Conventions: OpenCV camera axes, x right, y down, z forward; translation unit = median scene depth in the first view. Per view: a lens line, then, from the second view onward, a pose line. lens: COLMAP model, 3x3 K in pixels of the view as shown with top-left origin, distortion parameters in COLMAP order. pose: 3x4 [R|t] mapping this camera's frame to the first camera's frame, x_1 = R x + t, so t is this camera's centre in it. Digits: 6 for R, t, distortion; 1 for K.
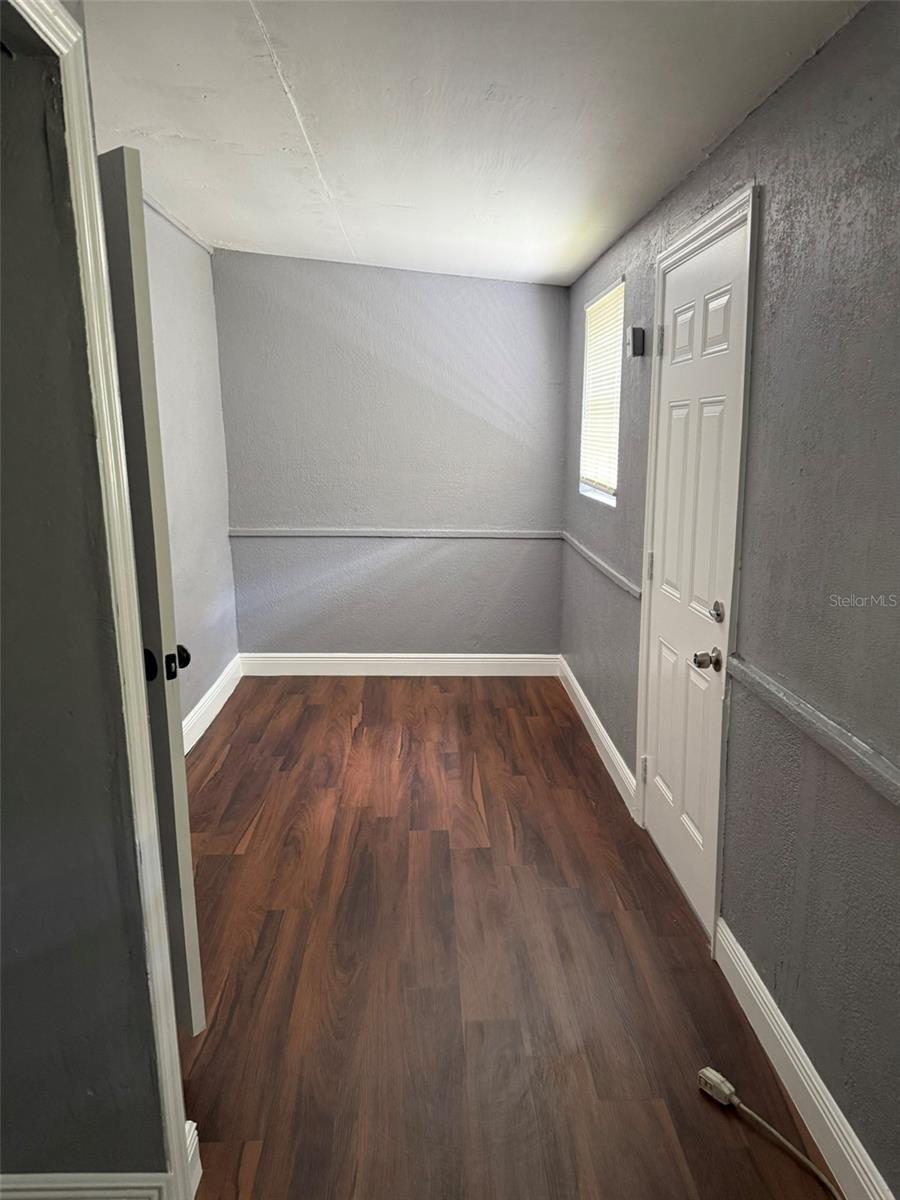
lens RADIAL K [[841.7, 0, 447.6], [0, 841.7, 597.1], [0, 0, 1]] dist [0.036917, -0.034164]
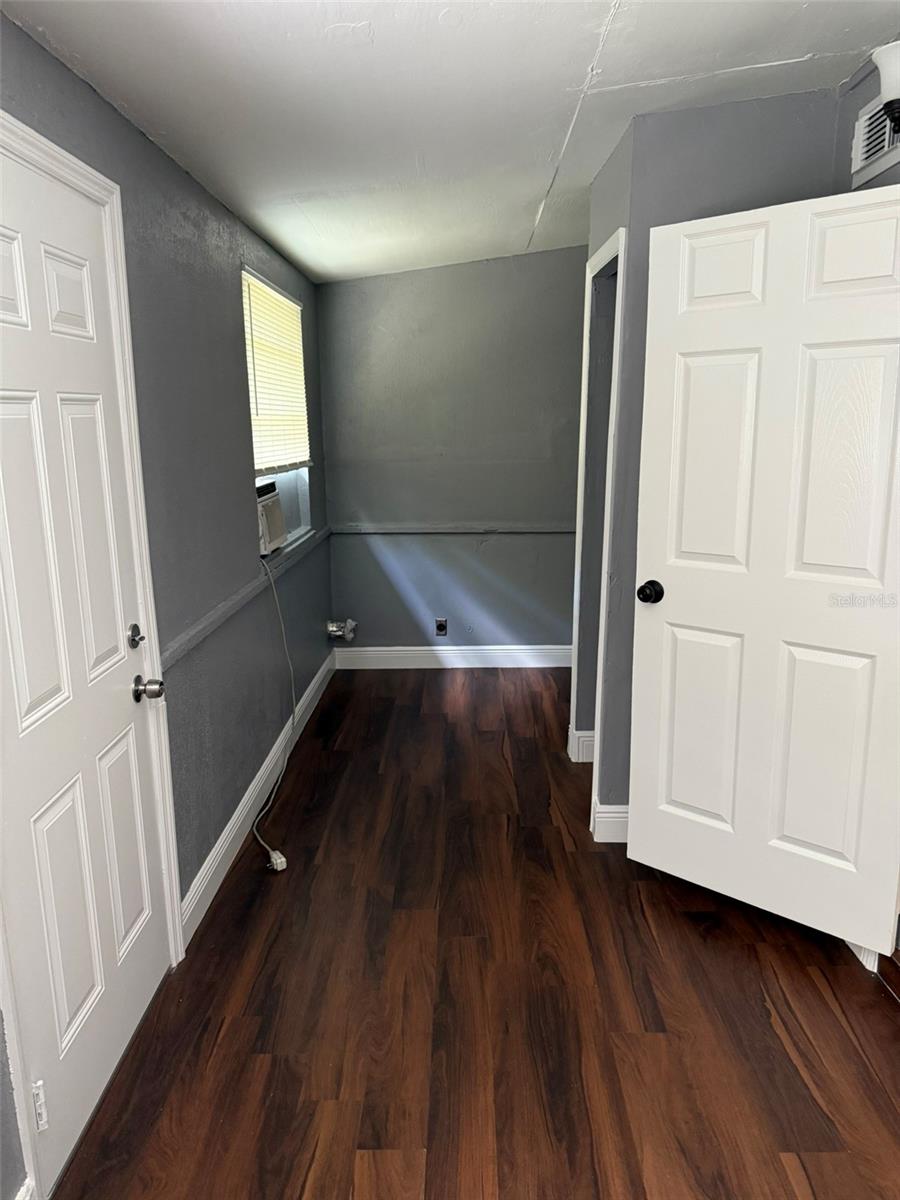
lens RADIAL K [[841.7, 0, 447.6], [0, 841.7, 597.1], [0, 0, 1]] dist [0.036917, -0.034164]
pose [[-0.998530, 0.008874, 0.053463, -0.053763], [0.029745, 0.914372, 0.403780, -0.332205], [-0.045302, 0.404777, -0.913293, 1.581048]]
